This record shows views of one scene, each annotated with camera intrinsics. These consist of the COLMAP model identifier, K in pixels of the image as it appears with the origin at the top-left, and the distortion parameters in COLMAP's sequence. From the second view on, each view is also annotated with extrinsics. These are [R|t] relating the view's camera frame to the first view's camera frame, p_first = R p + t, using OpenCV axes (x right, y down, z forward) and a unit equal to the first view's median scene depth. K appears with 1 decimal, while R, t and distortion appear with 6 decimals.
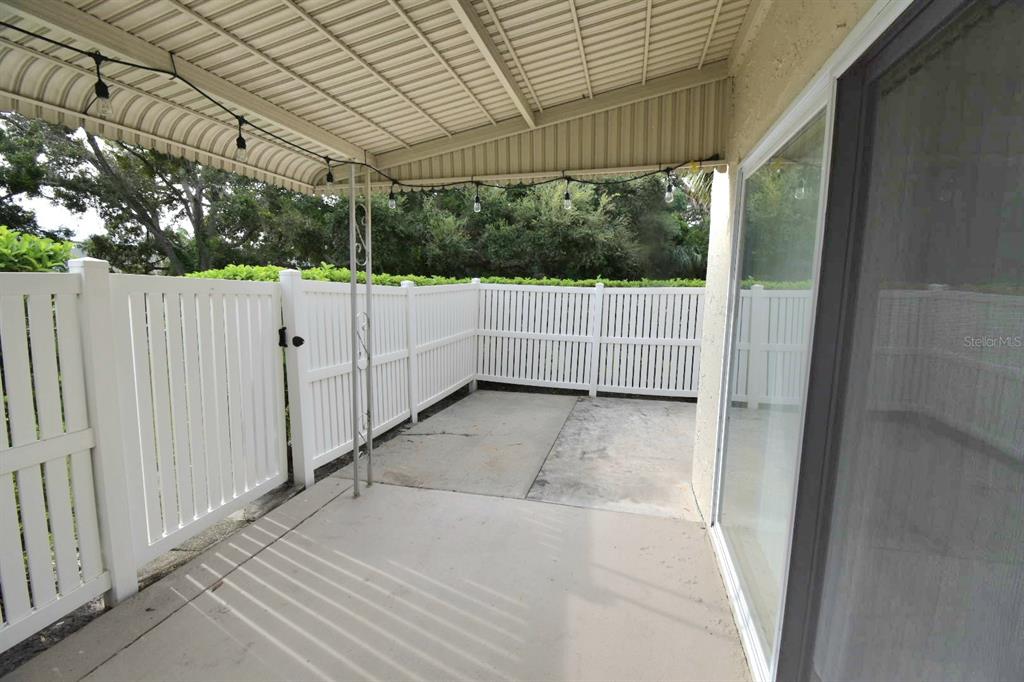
lens RADIAL K [[449.7, 0, 514.9], [0, 449.7, 345.5], [0, 0, 1]] dist [0.017755, -0.024730]
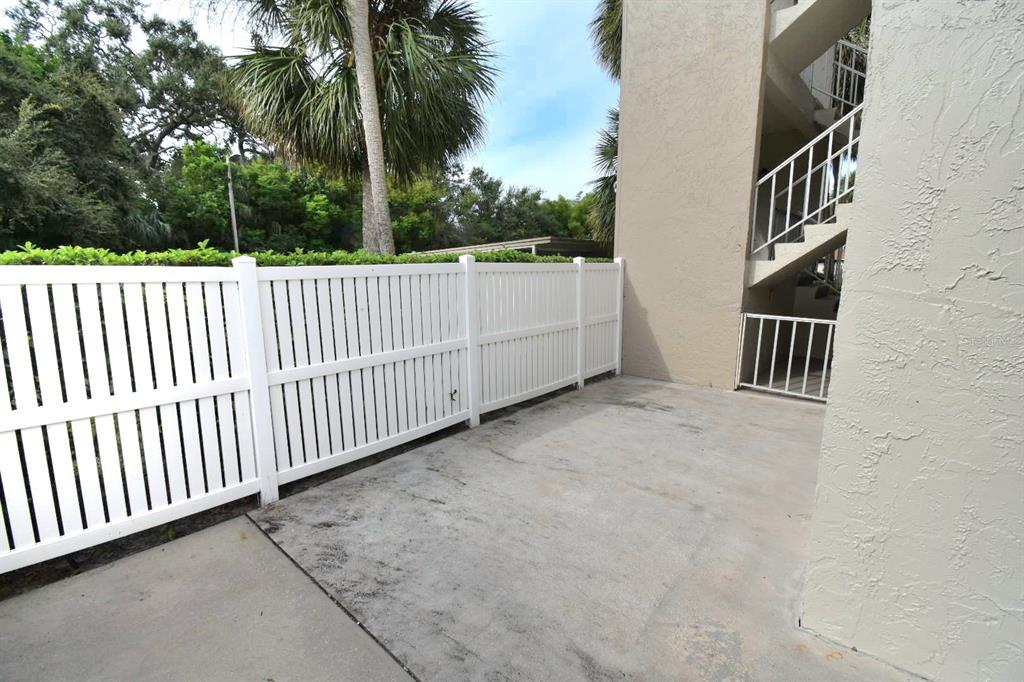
lens RADIAL K [[446.9, 0, 515.2], [0, 446.9, 343.0], [0, 0, 1]] dist [0.016925, -0.021801]
pose [[0.457846, -0.161405, 0.874257, -0.136417], [0.125426, 0.985273, 0.116216, -0.104313], [-0.880139, 0.056446, 0.471348, 0.806745]]
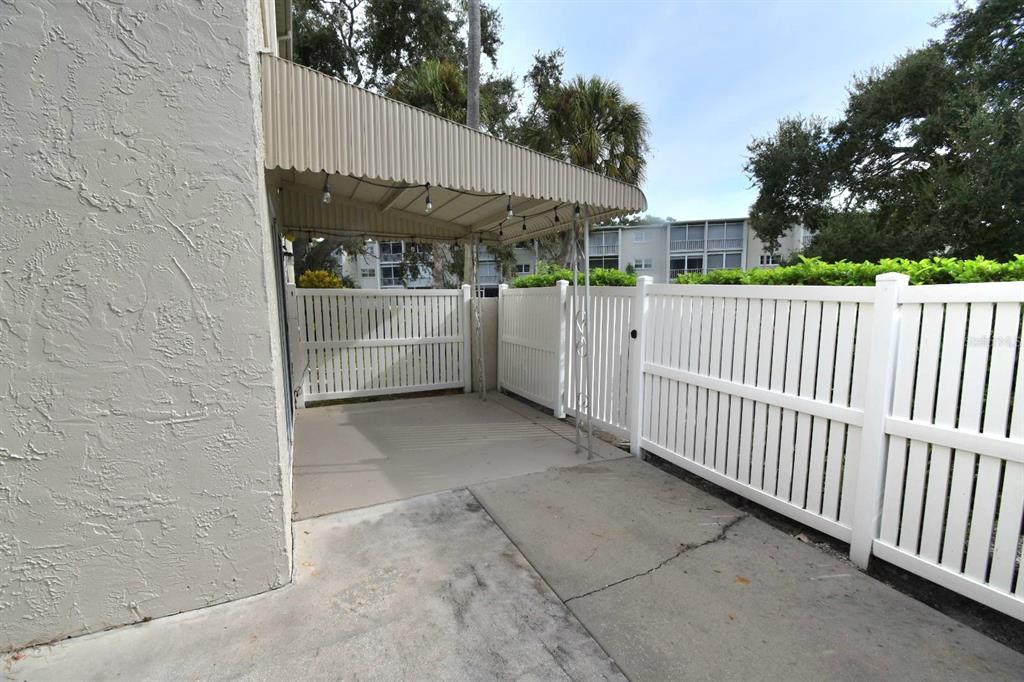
lens RADIAL K [[446.9, 0, 515.2], [0, 446.9, 343.0], [0, 0, 1]] dist [0.016925, -0.021801]
pose [[-0.760654, 0.069992, -0.645373, 0.424455], [-0.083171, 0.975469, 0.203819, -0.156379], [0.643807, 0.208712, -0.736174, 1.271564]]
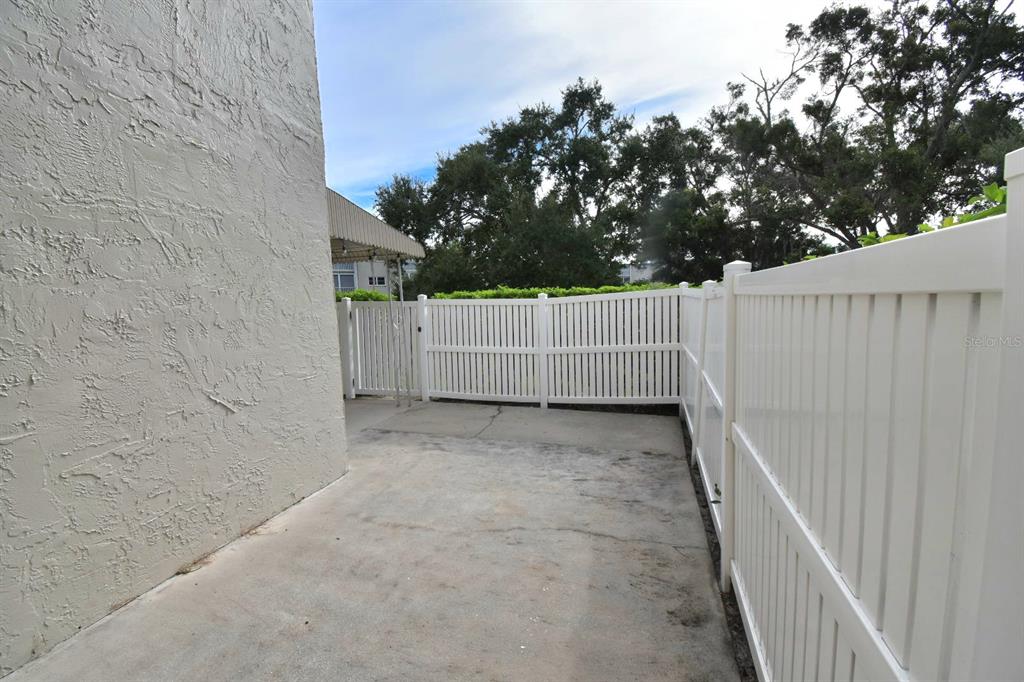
lens RADIAL K [[446.9, 0, 515.2], [0, 446.9, 343.0], [0, 0, 1]] dist [0.016925, -0.021801]
pose [[-0.025027, 0.080667, -0.996427, 1.166221], [-0.096385, 0.991901, 0.082722, -0.118804], [0.995029, 0.098111, -0.017050, 1.103303]]
